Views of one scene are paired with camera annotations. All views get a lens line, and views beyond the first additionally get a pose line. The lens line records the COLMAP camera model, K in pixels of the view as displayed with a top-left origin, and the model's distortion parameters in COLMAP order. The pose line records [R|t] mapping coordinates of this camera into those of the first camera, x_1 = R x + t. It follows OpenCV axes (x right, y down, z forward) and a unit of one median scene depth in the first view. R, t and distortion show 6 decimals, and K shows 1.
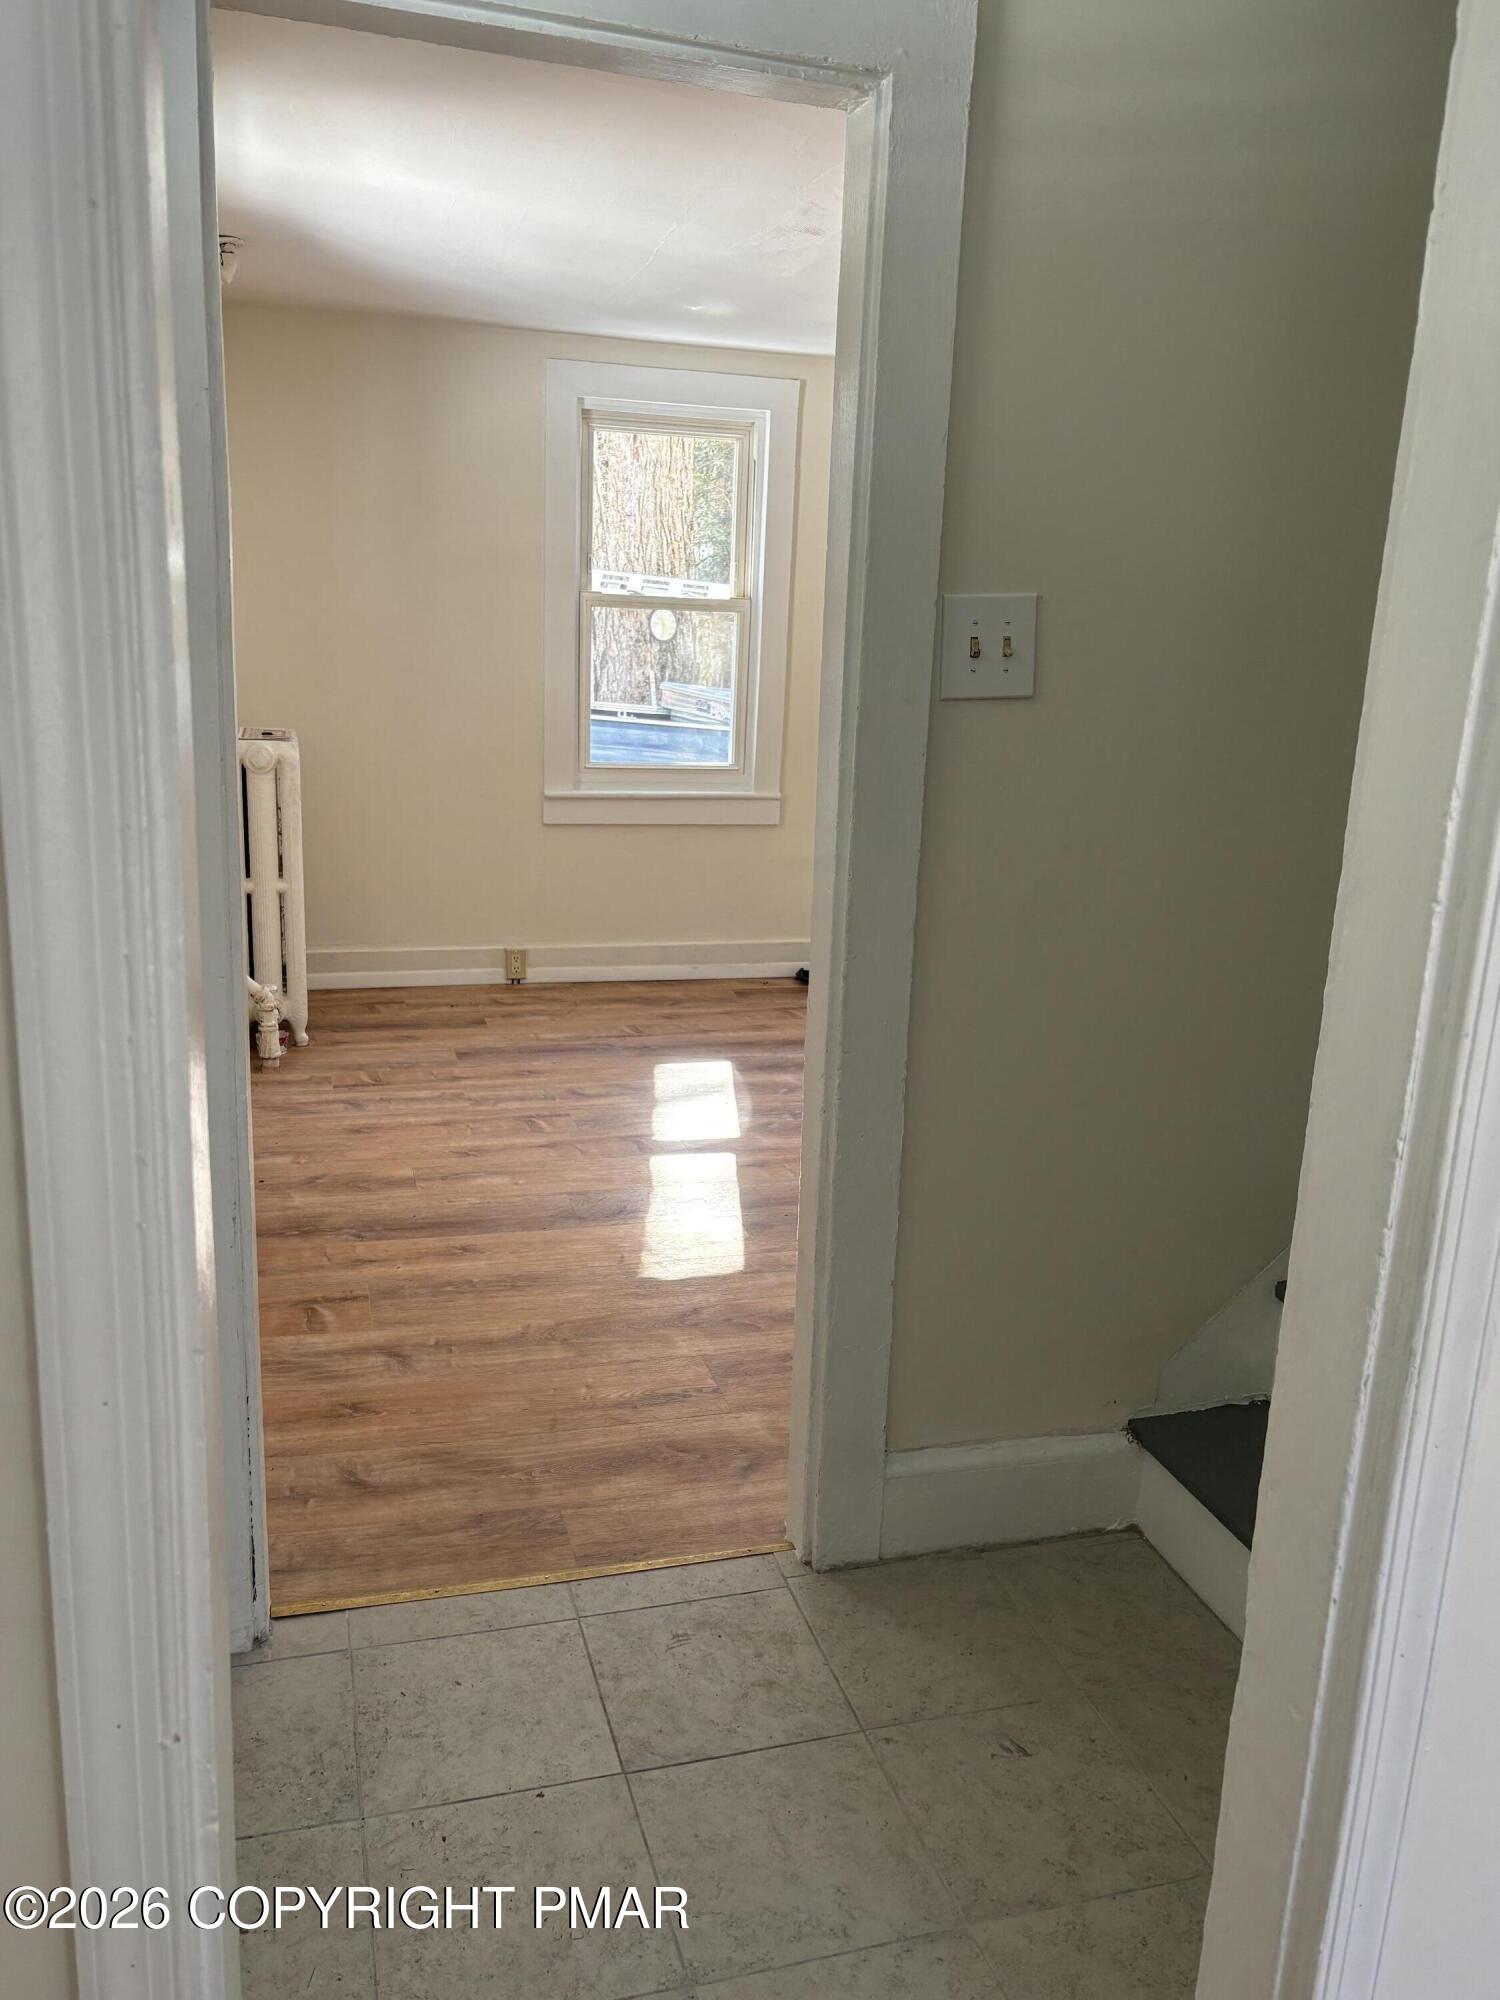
lens RADIAL K [[1555.2, 0, 750.0], [0, 1555.2, 1000.0], [0, 0, 1]] dist [0.121176, -0.099194]
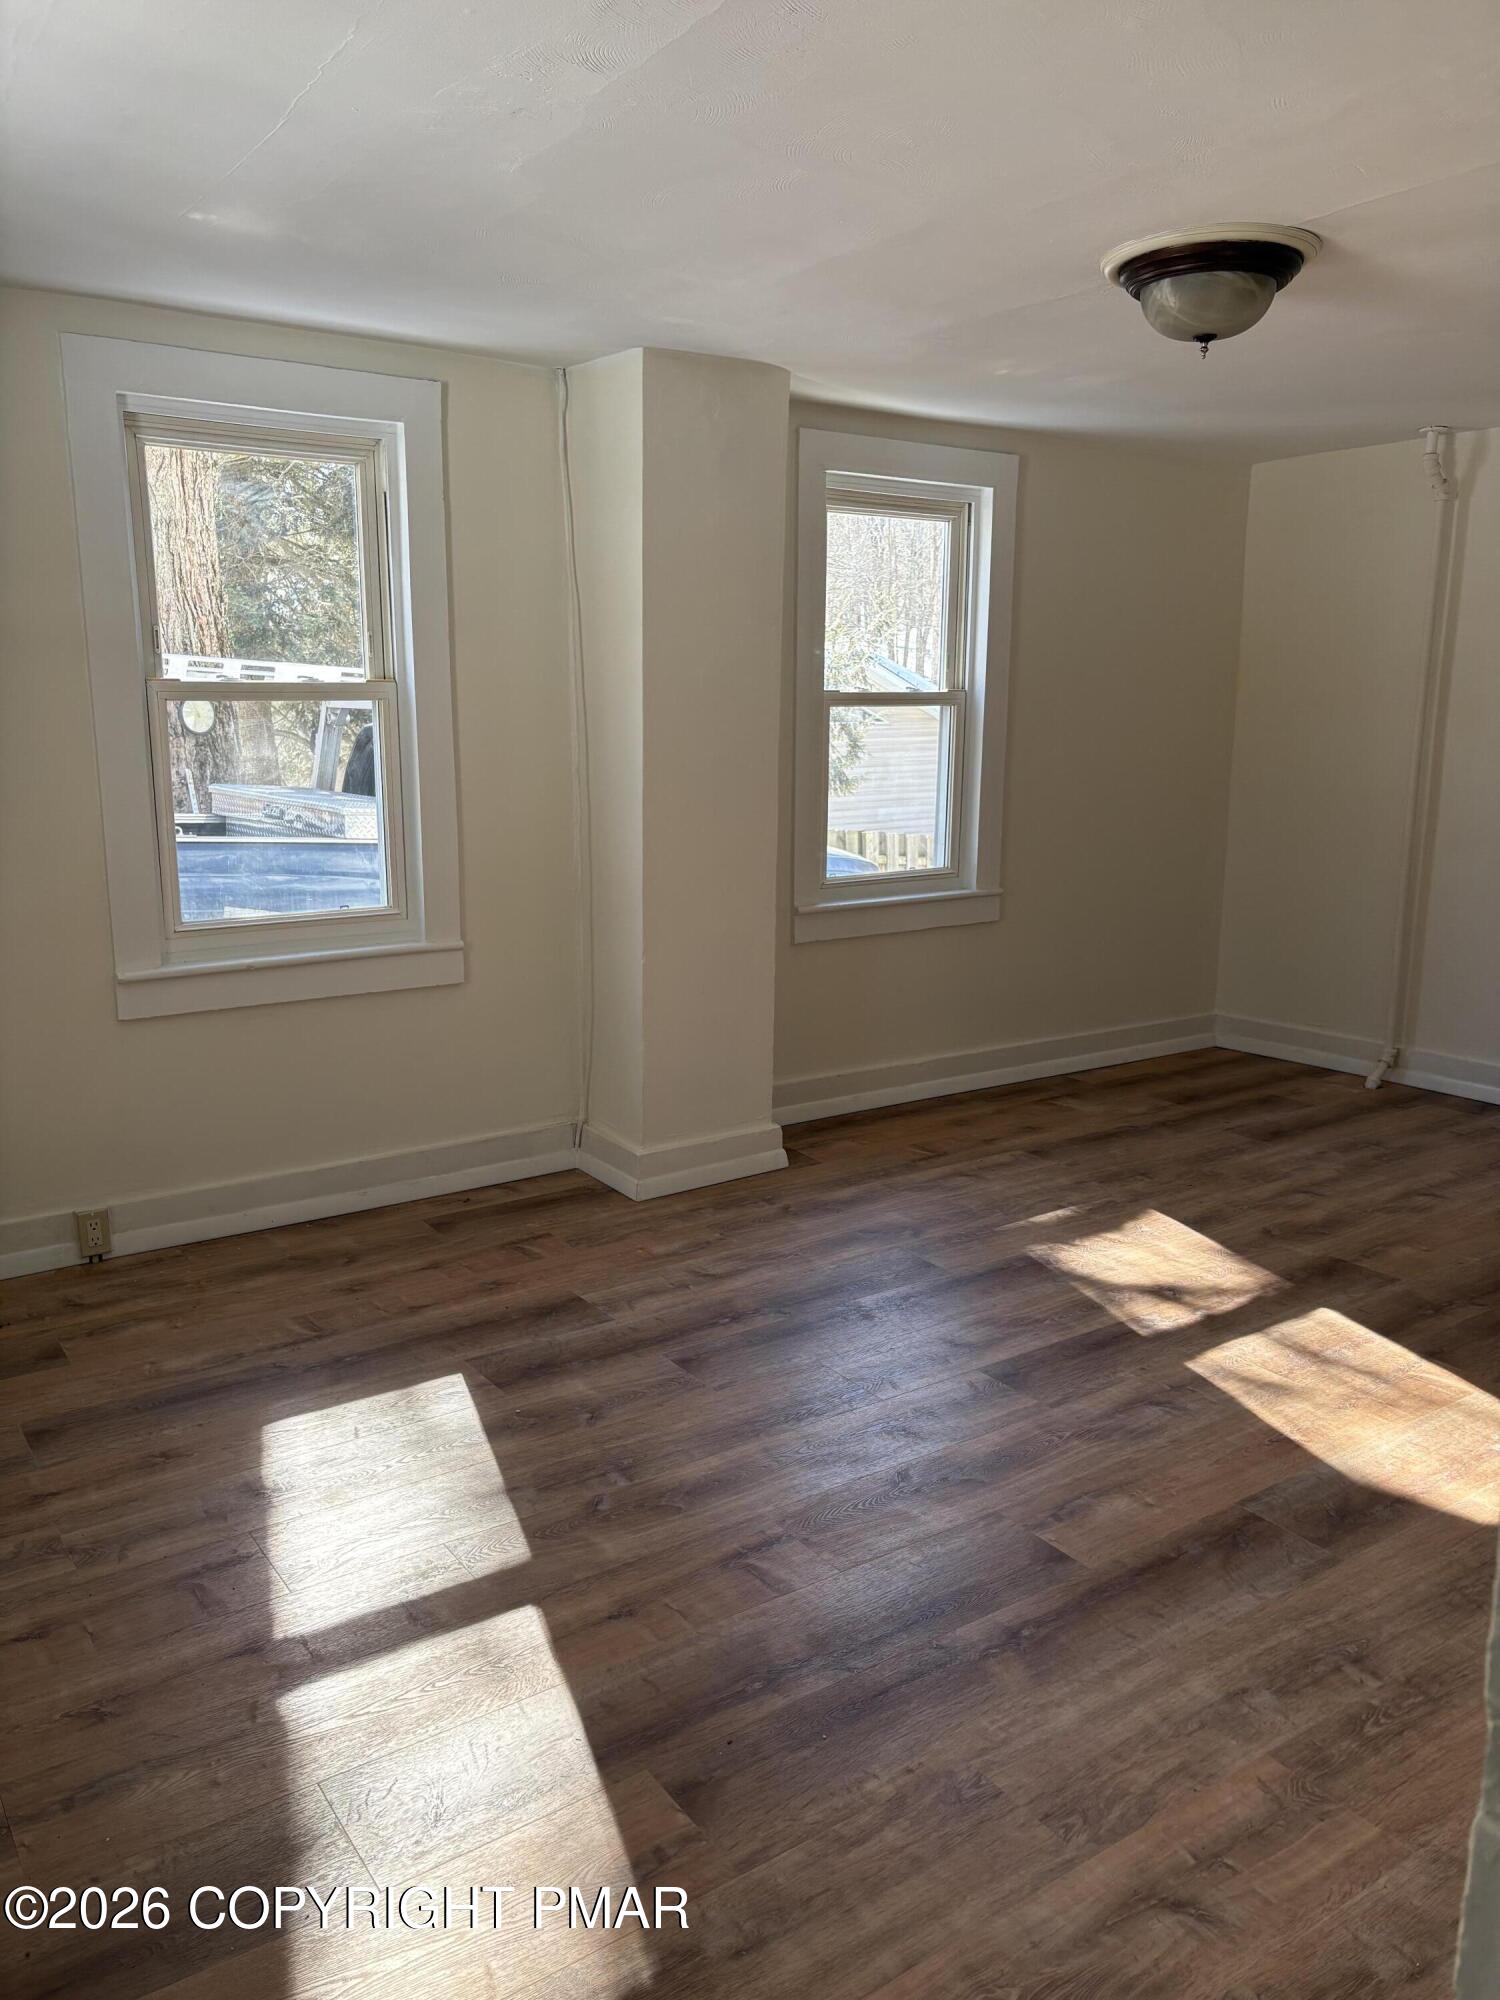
lens RADIAL K [[1507.5, 0, 744.2], [0, 1507.5, 1004.7], [0, 0, 1]] dist [0.055979, -0.088310]
pose [[0.948240, -0.102490, 0.300561, -0.073834], [0.112574, 0.993508, -0.016375, -0.080347], [-0.296932, 0.049363, 0.953622, 0.303623]]
